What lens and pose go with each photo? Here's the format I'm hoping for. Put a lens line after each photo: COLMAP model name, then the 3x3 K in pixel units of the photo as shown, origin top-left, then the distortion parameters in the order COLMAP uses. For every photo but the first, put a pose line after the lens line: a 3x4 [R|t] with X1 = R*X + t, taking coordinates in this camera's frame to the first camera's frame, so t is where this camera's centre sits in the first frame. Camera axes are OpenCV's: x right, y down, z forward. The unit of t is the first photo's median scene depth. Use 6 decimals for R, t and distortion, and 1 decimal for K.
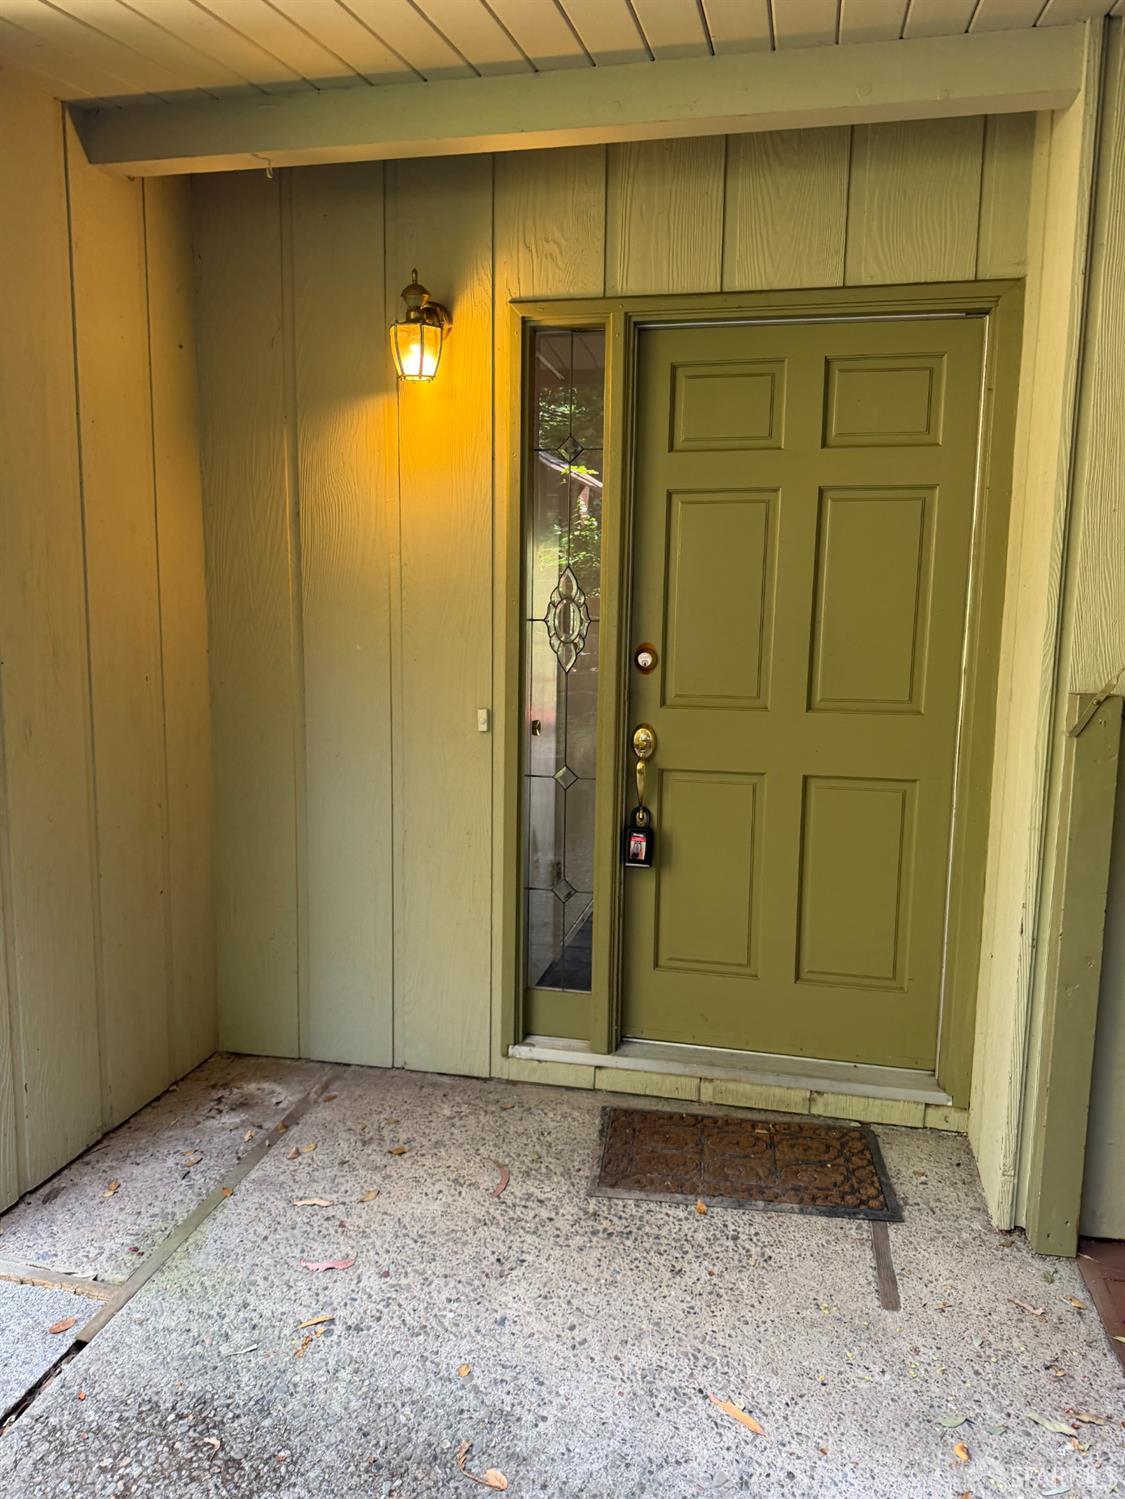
lens RADIAL K [[1063.5, 0, 557.1], [0, 1063.5, 745.8], [0, 0, 1]] dist [0.042067, -0.044707]
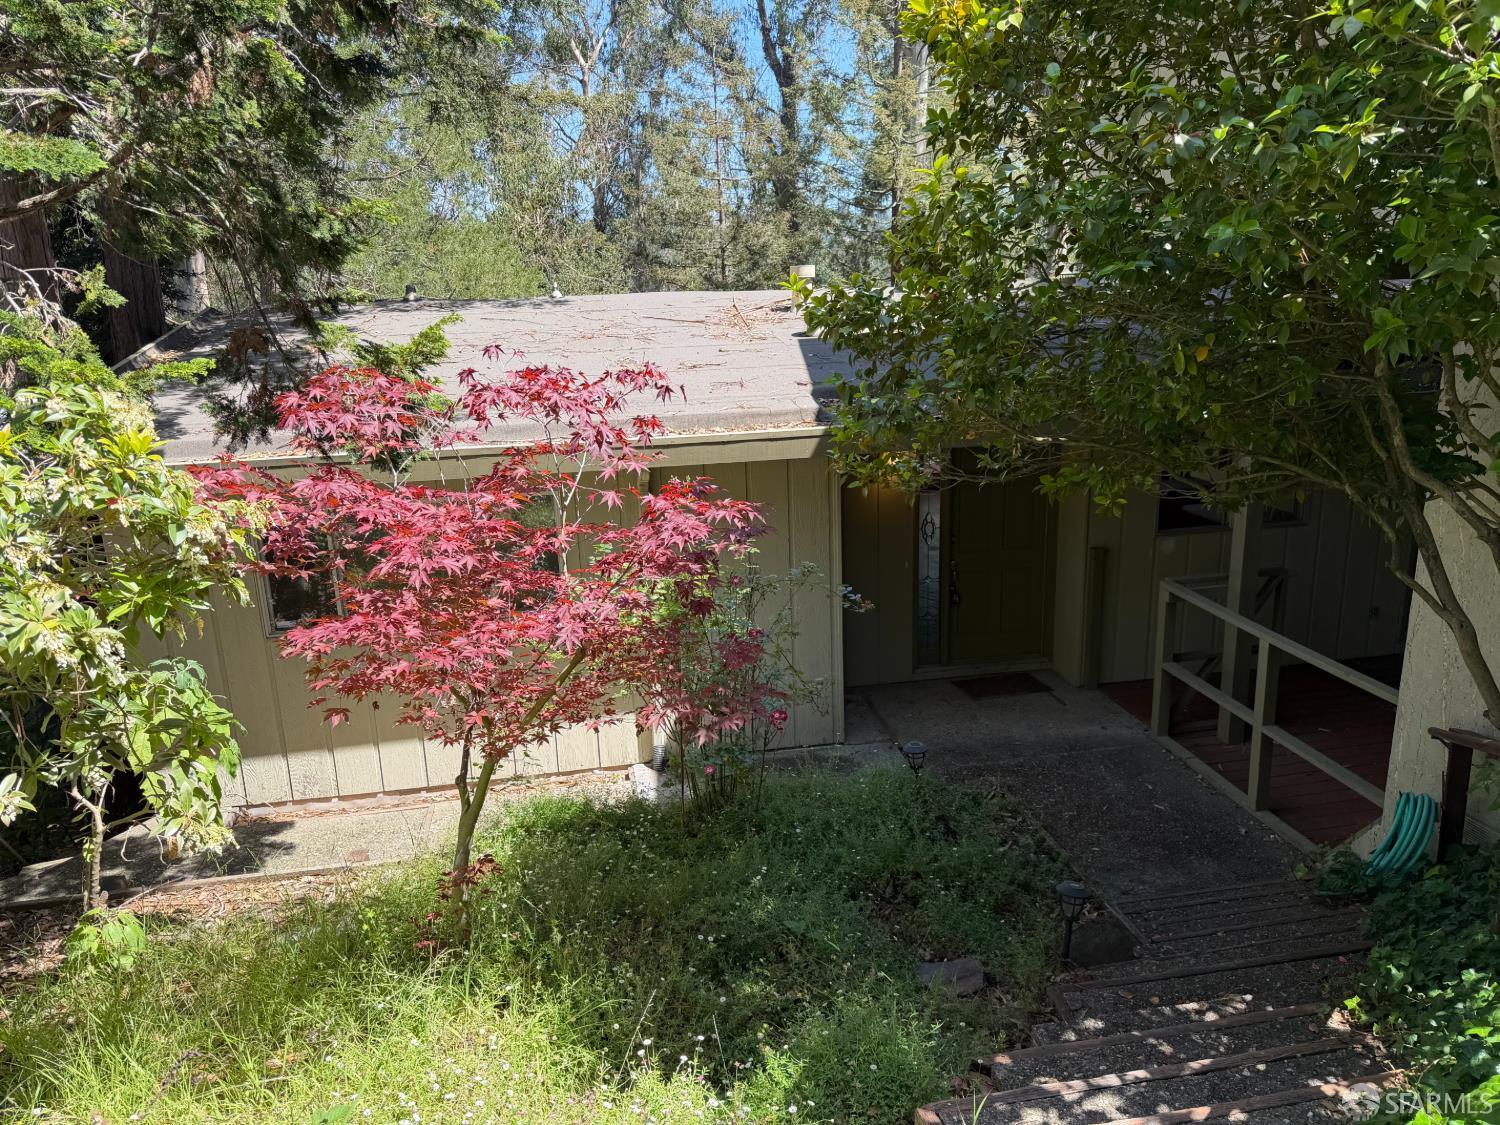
lens RADIAL K [[1064.3, 0, 737.5], [0, 1064.3, 565.7], [0, 0, 1]] dist [0.042067, -0.044707]
pose [[0.925541, -0.138449, 0.352428, -1.630647], [0.093746, 0.985564, 0.140978, -0.505958], [-0.366859, -0.097443, 0.925159, -1.657819]]
